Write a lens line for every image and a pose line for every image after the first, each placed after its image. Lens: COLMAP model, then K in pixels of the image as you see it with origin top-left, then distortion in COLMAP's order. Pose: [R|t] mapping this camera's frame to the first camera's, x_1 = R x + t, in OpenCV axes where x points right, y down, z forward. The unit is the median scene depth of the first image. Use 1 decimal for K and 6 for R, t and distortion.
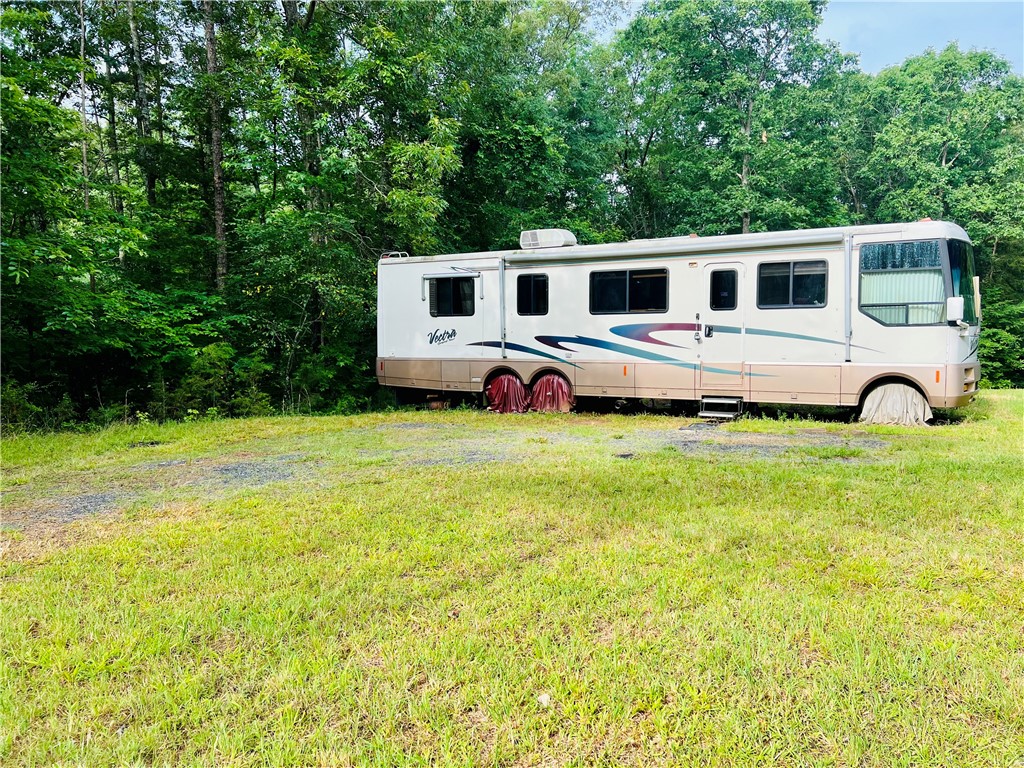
lens RADIAL K [[770.4, 0, 515.8], [0, 770.4, 380.7], [0, 0, 1]] dist [0.079613, -0.084427]
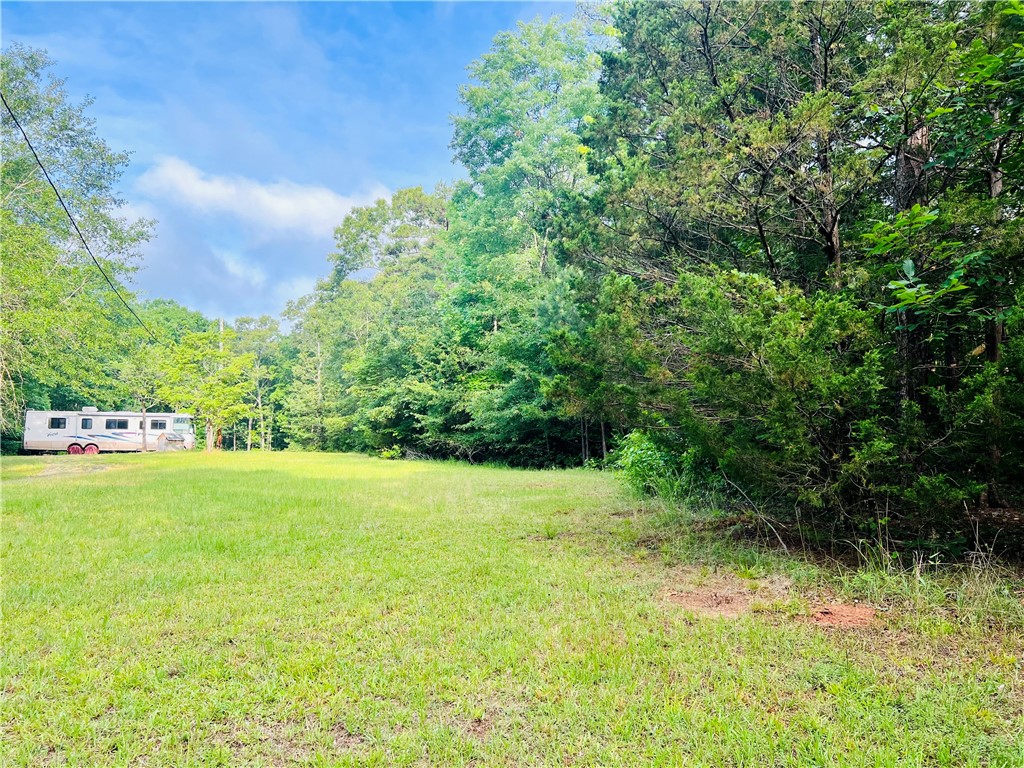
lens RADIAL K [[770.4, 0, 515.8], [0, 770.4, 380.7], [0, 0, 1]] dist [0.079613, -0.084427]
pose [[0.602214, 0.078987, 0.794417, -1.677001], [0.040591, 0.990777, -0.129281, 0.247434], [-0.797302, 0.110101, 0.593454, -2.821000]]
